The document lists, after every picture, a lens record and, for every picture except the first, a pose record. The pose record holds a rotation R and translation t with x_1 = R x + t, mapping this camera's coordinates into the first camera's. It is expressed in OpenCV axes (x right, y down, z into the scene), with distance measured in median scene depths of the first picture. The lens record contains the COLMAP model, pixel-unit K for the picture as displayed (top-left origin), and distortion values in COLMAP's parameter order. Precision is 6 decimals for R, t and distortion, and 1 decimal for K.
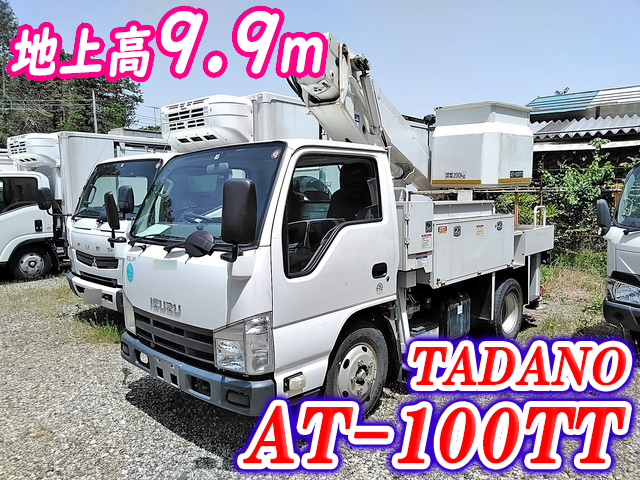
lens RADIAL K [[494.7, 0, 320.0], [0, 494.7, 240.0], [0, 0, 1]] dist [0.044789, 0.001757]
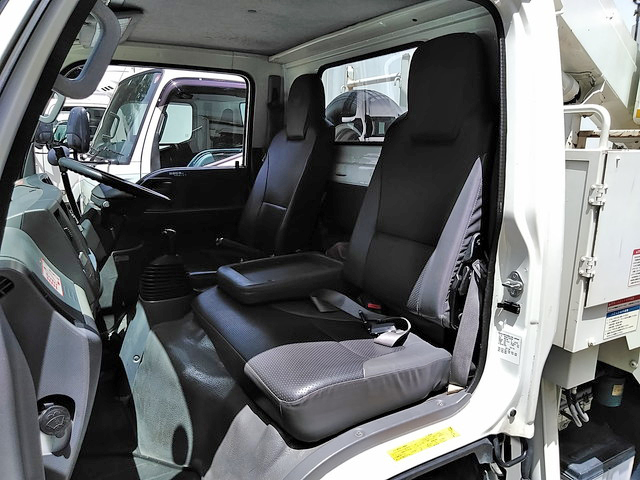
lens RADIAL K [[492.3, 0, 309.0], [0, 492.3, 238.9], [0, 0, 1]] dist [0.087155, -0.137515]
pose [[0.957673, 0.082738, -0.275710, 0.084141], [-0.056372, 0.993162, 0.102233, -0.040126], [0.282284, -0.082363, 0.955789, 0.604972]]
